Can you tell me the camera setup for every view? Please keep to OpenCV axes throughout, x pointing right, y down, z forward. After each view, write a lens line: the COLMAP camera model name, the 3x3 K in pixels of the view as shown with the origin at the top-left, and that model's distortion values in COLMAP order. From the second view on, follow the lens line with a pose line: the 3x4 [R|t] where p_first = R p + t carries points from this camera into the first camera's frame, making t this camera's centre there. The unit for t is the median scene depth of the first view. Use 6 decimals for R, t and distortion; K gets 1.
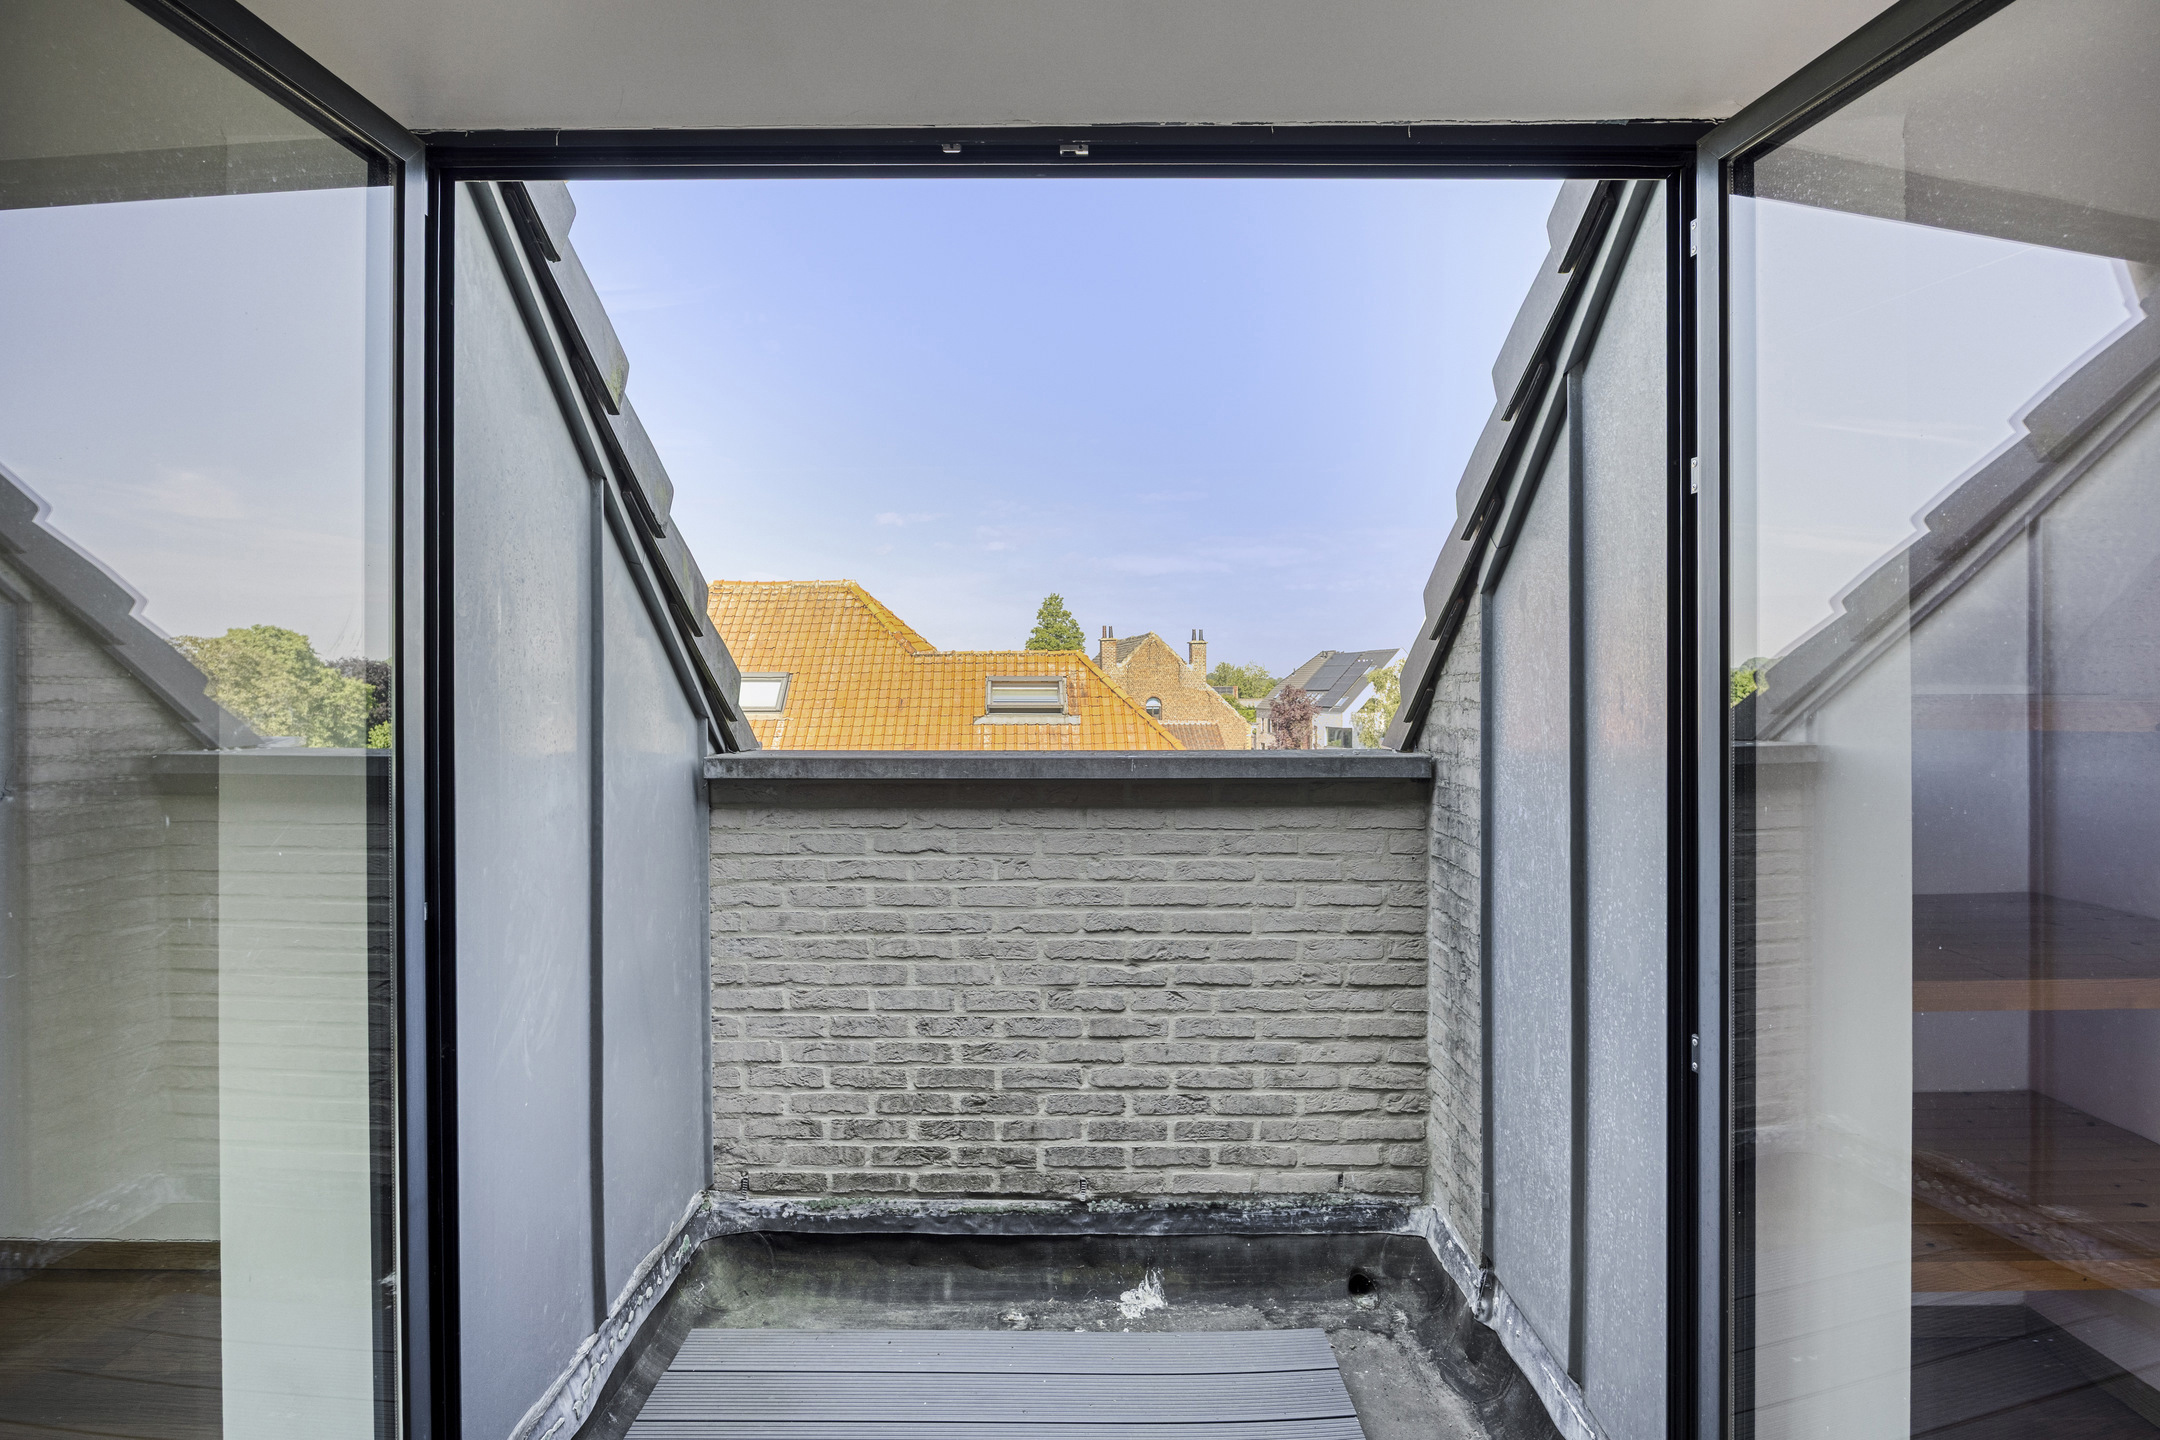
lens RADIAL K [[1097.6, 0, 1096.7], [0, 1097.6, 684.6], [0, 0, 1]] dist [-0.004813, -0.000833]
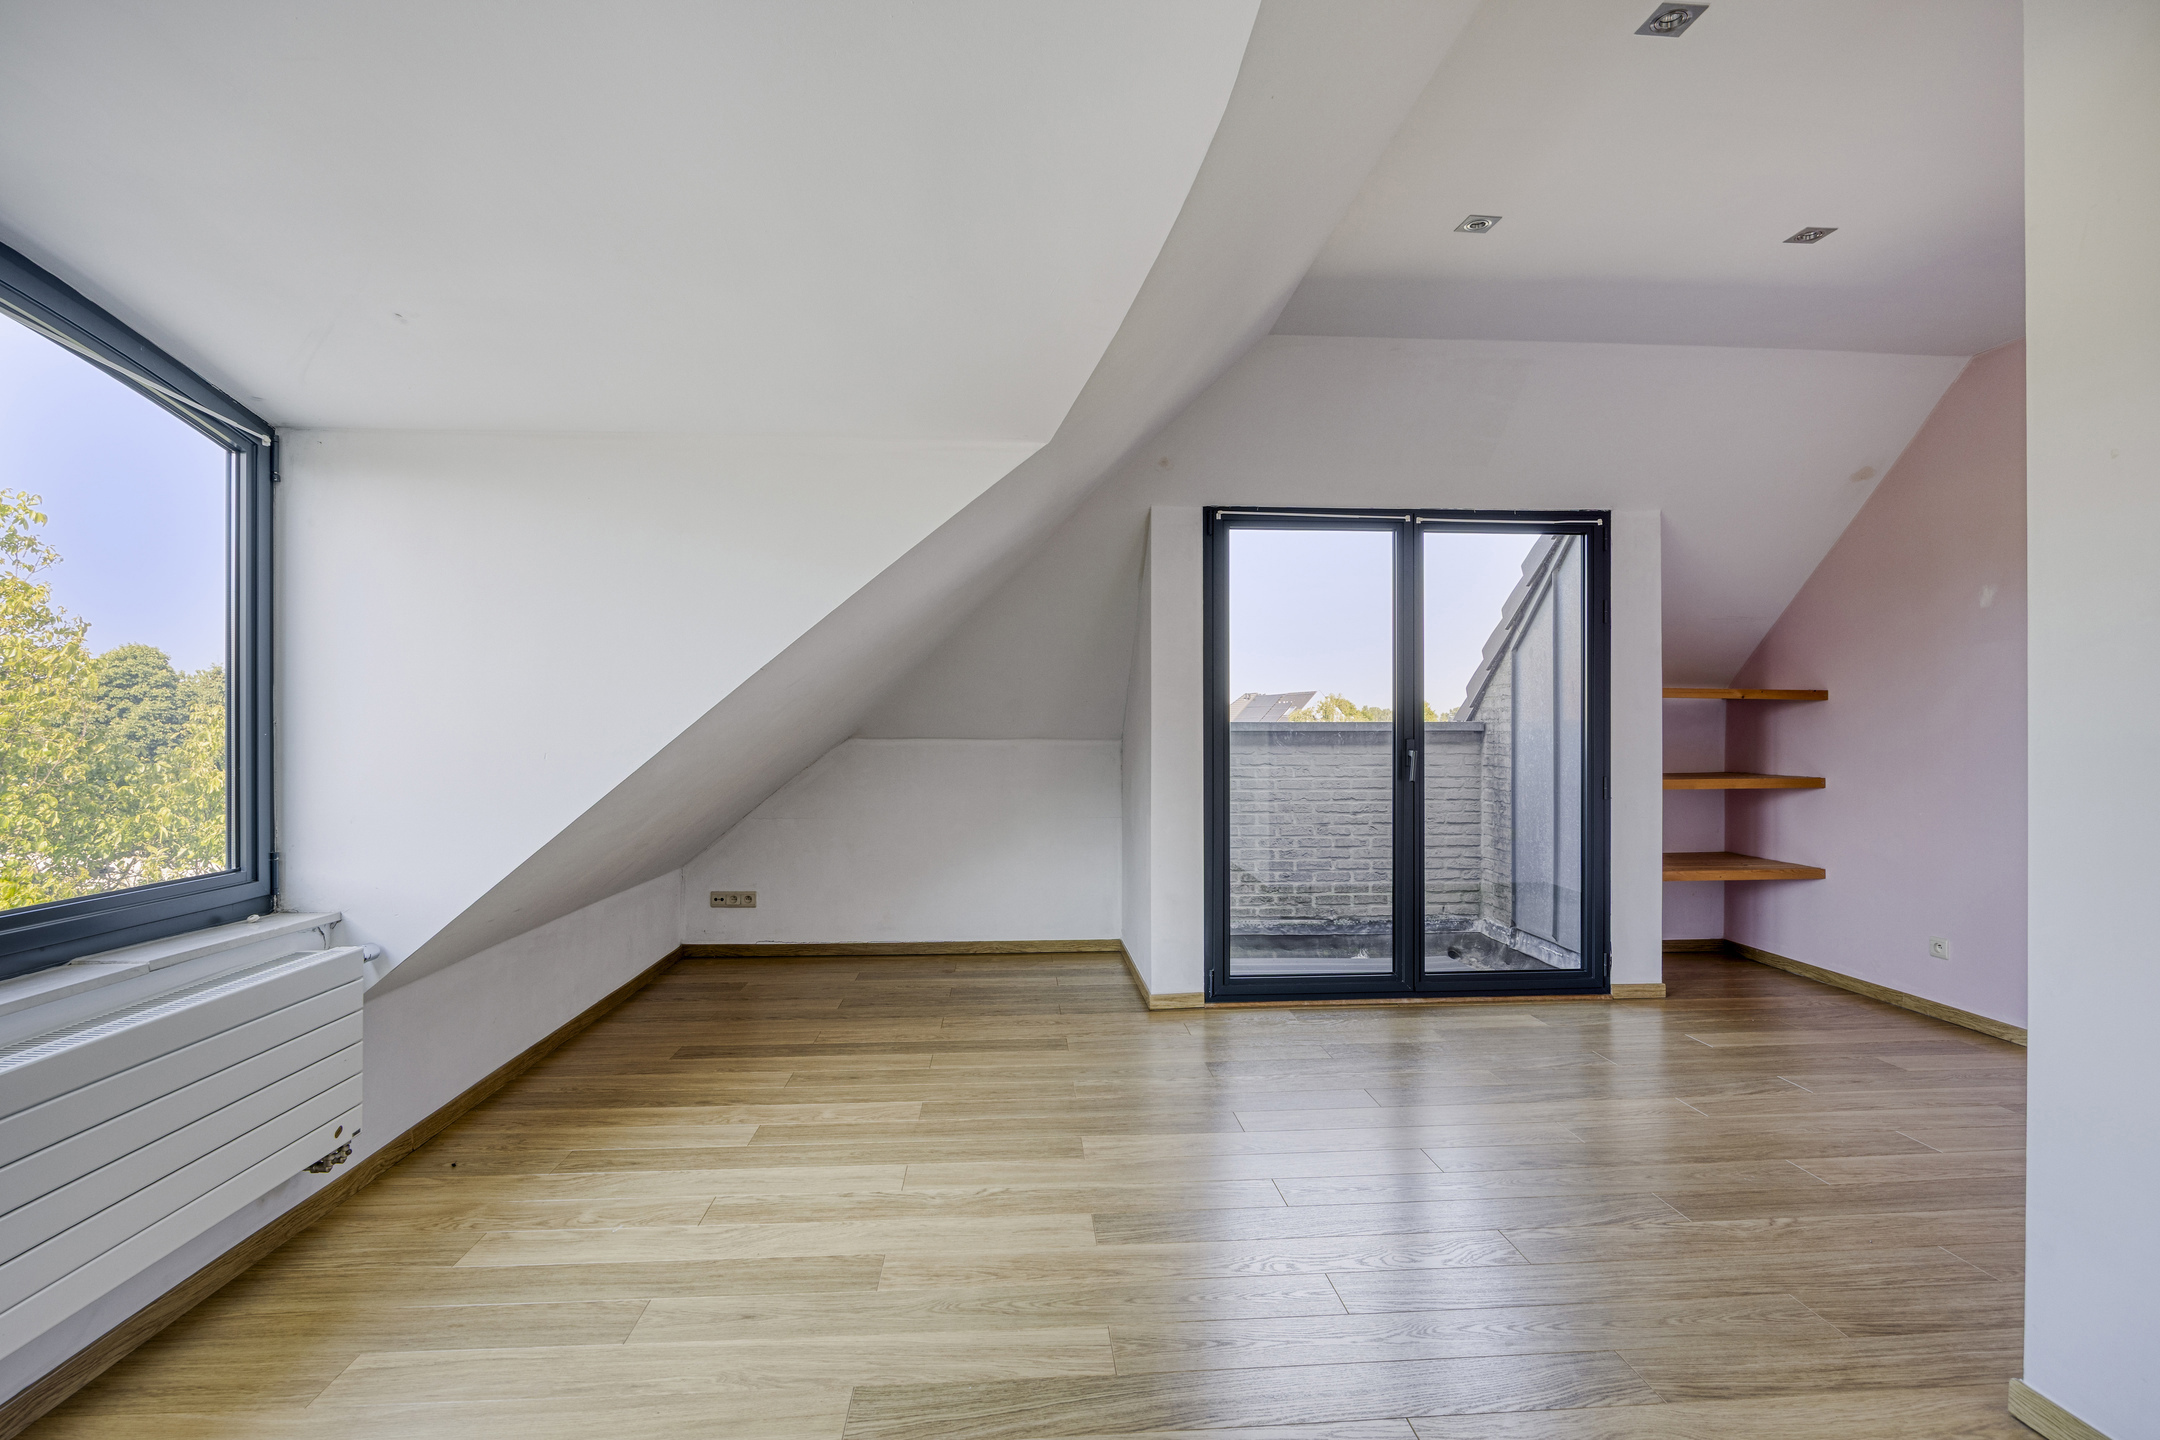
lens RADIAL K [[1097.6, 0, 1074.2], [0, 1097.6, 729.0], [0, 0, 1]] dist [-0.004813, -0.000833]
pose [[0.997389, 0.000499, 0.072212, -0.704503], [-0.000511, 1.000000, 0.000138, 0.079952], [-0.072212, -0.000175, 0.997389, -1.209102]]
